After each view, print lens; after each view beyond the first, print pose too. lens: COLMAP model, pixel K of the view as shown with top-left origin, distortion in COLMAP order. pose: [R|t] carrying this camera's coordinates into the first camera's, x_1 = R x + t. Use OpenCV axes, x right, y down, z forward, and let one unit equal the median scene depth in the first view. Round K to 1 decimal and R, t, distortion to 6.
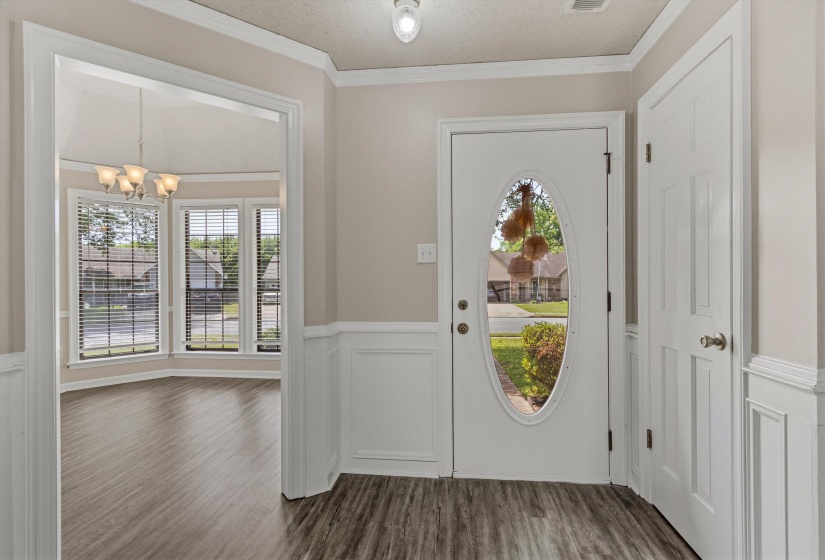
lens RADIAL K [[385.0, 0, 415.4], [0, 385.0, 281.2], [0, 0, 1]] dist [0.004945, 0.000481]
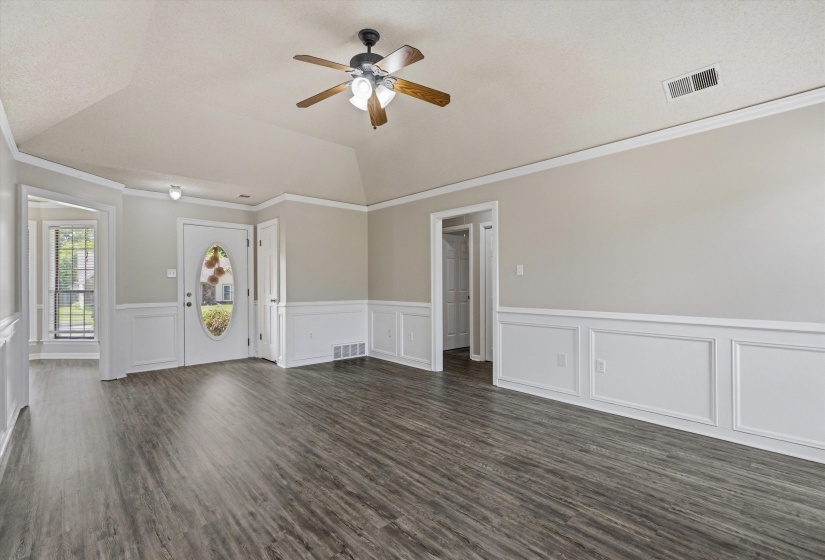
lens RADIAL K [[385.0, 0, 415.4], [0, 385.0, 281.2], [0, 0, 1]] dist [0.004945, 0.000481]
pose [[0.666495, 0.006521, 0.745481, -0.748488], [0.000874, 0.999954, -0.009529, 0.000041], [-0.745509, 0.007003, 0.666459, -1.711575]]
